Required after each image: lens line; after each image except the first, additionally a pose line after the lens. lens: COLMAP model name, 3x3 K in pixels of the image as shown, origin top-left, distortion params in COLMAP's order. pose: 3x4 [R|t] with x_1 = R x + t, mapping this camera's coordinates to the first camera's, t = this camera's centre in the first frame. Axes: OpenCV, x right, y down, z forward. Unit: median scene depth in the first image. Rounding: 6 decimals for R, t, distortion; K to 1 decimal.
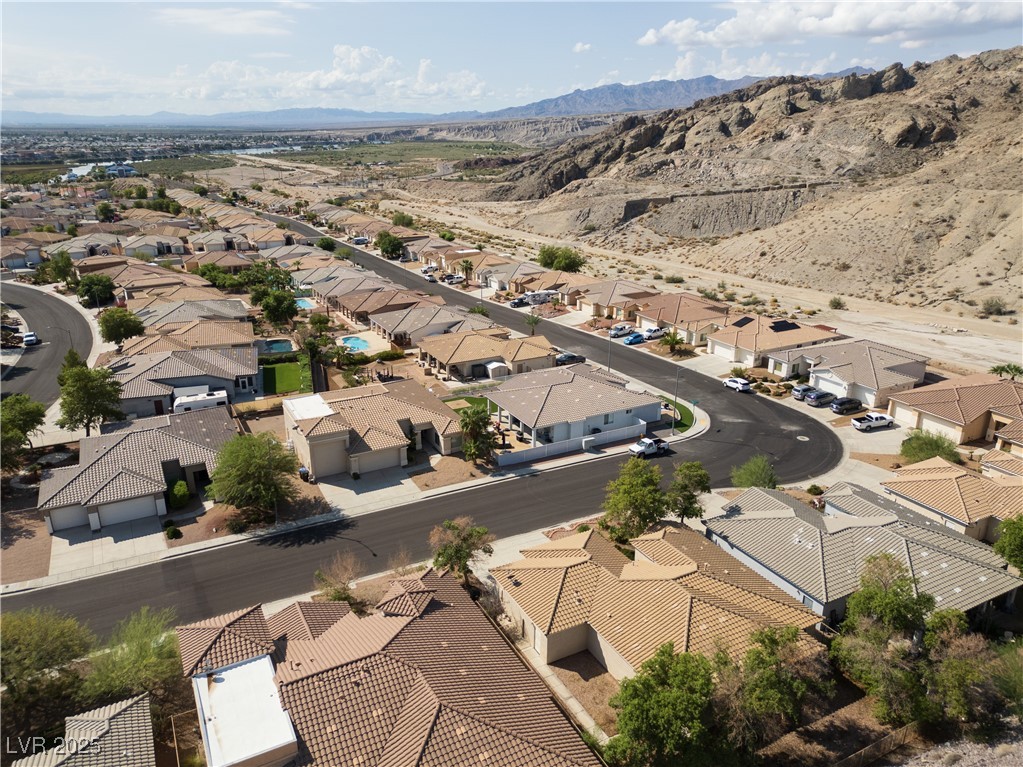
lens RADIAL K [[726.0, 0, 506.0], [0, 726.0, 382.5], [0, 0, 1]] dist [0.057327, -0.044220]
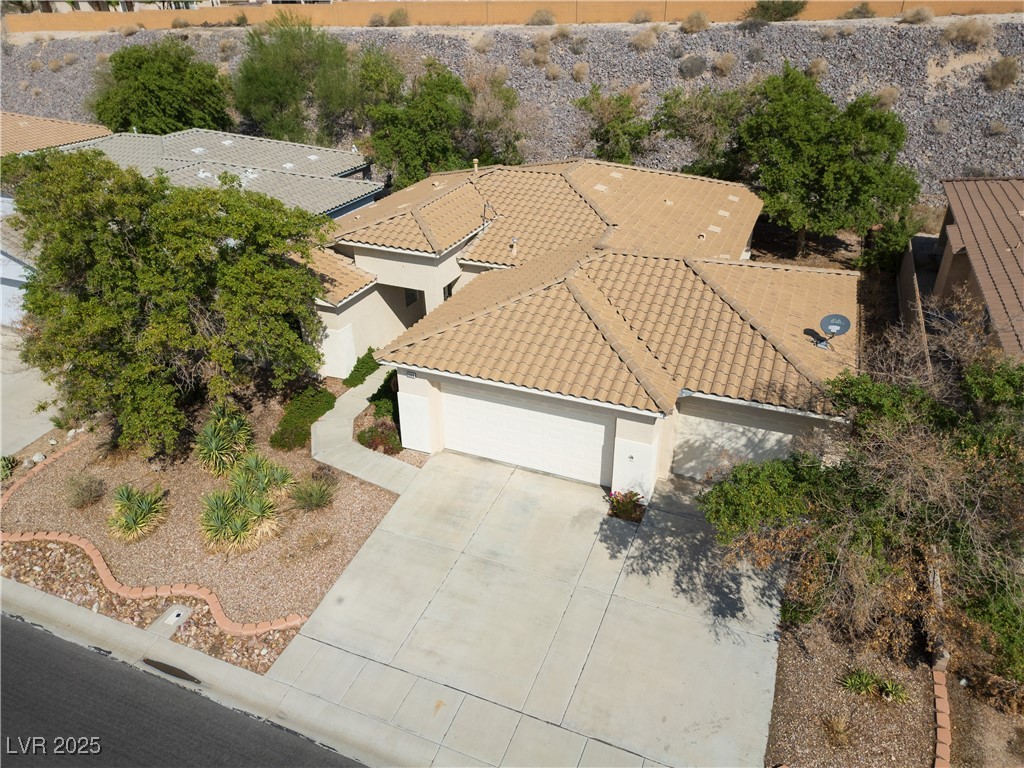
lens RADIAL K [[719.3, 0, 506.8], [0, 719.3, 382.0], [0, 0, 1]] dist [0.051448, -0.039168]
pose [[-0.627041, -0.364758, 0.688310, -0.130326], [0.275164, 0.722924, 0.633771, 0.054900], [-0.728769, 0.586799, -0.352935, 1.272918]]
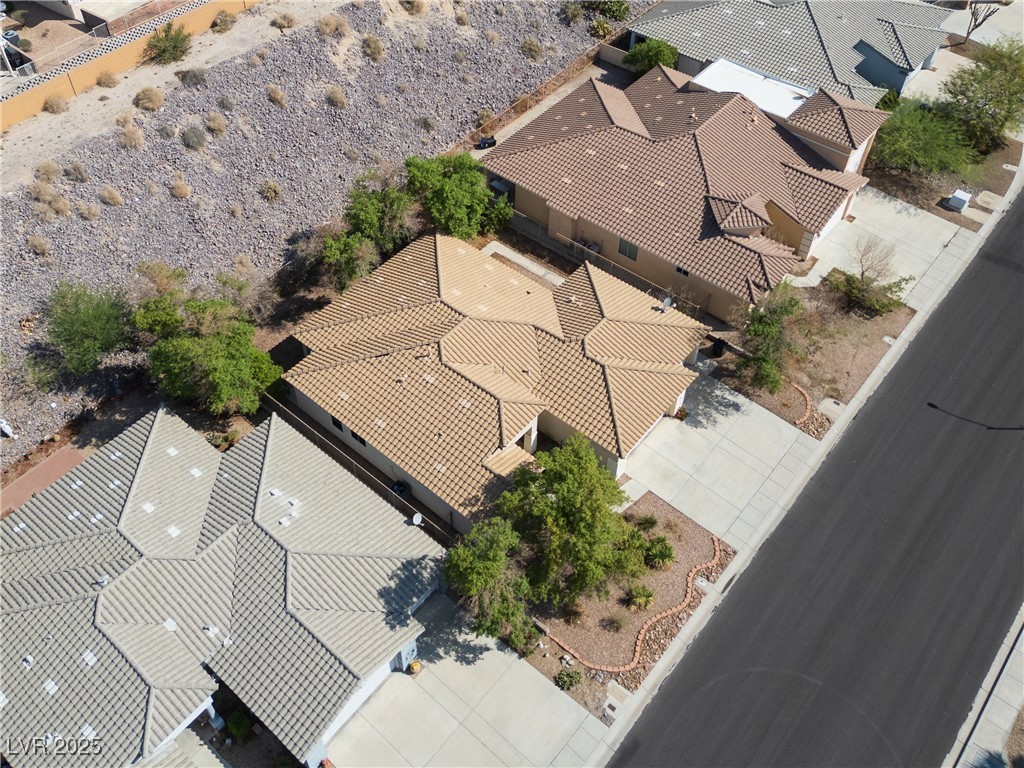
lens RADIAL K [[919.4, 0, 454.0], [0, 919.4, 302.3], [0, 0, 1]] dist [0.081506, -0.076826]
pose [[-0.936493, 0.267592, -0.226663, 0.454364], [-0.091011, 0.438743, 0.893992, -0.604200], [0.338672, 0.857846, -0.386526, 1.352742]]
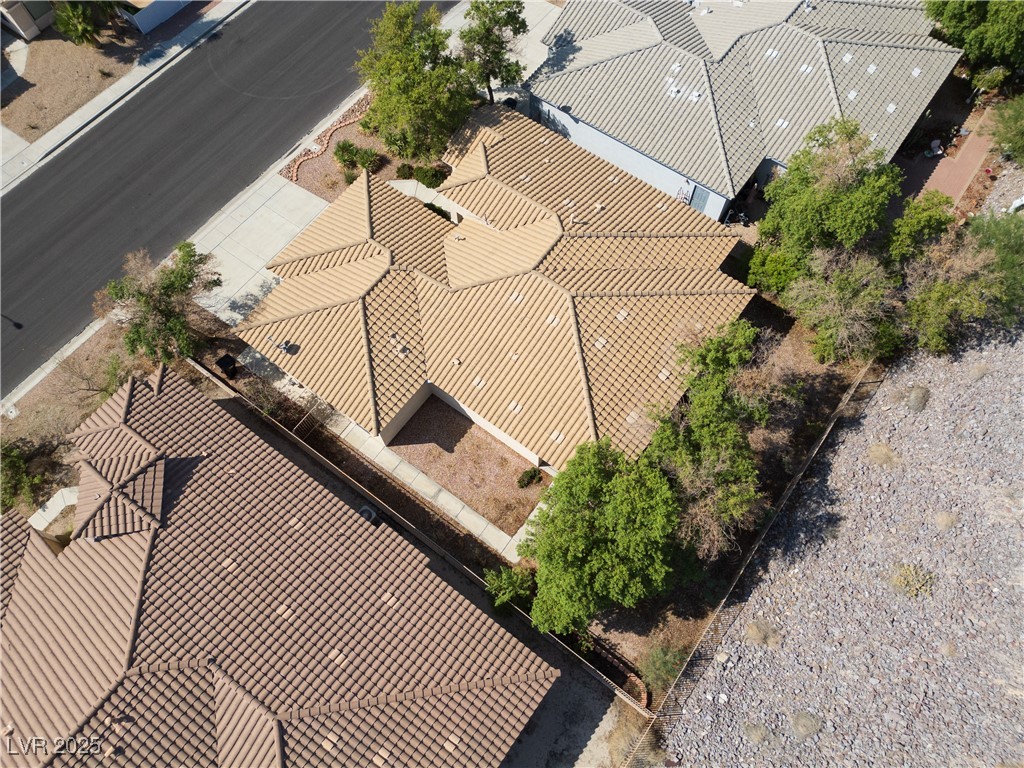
lens RADIAL K [[716.0, 0, 507.2], [0, 716.0, 383.2], [0, 0, 1]] dist [0.068981, -0.061391]
pose [[0.903696, -0.394933, 0.165415, 0.068426], [0.156700, 0.664575, 0.730606, -0.112389], [-0.398471, -0.634325, 0.662460, 0.544879]]
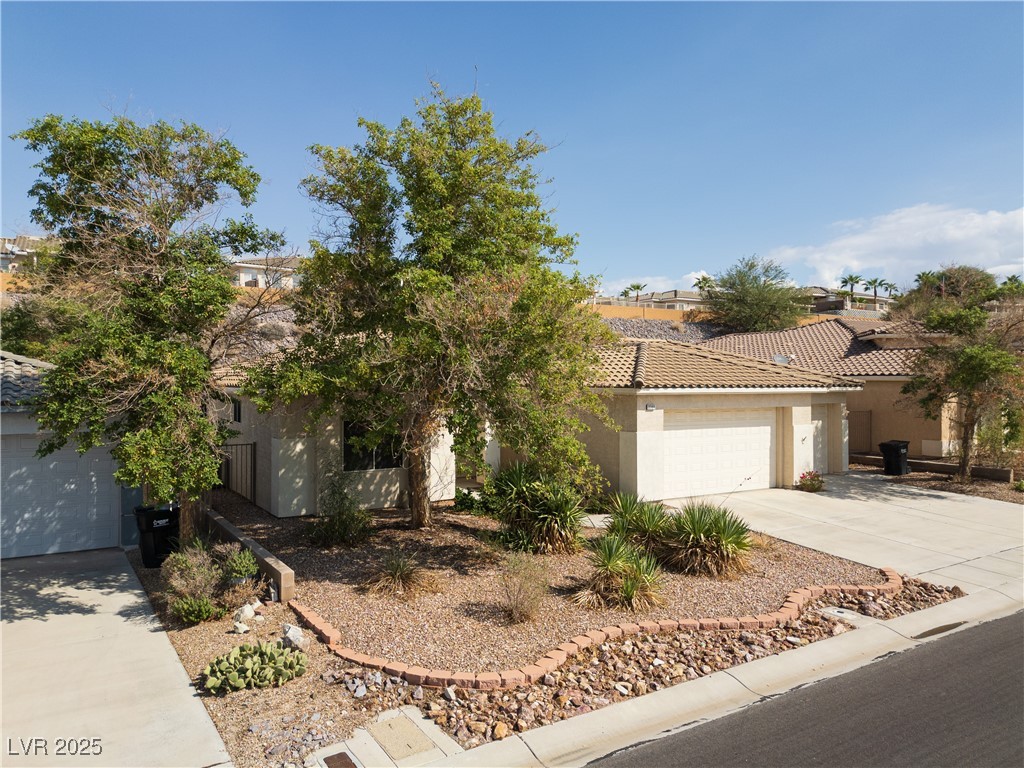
lens RADIAL K [[726.7, 0, 506.5], [0, 726.7, 383.0], [0, 0, 1]] dist [0.057327, -0.044220]
pose [[-0.997408, -0.001417, -0.071942, 0.221777], [-0.025334, 0.942705, 0.332663, 0.134803], [0.067349, 0.333623, -0.940298, 1.489202]]
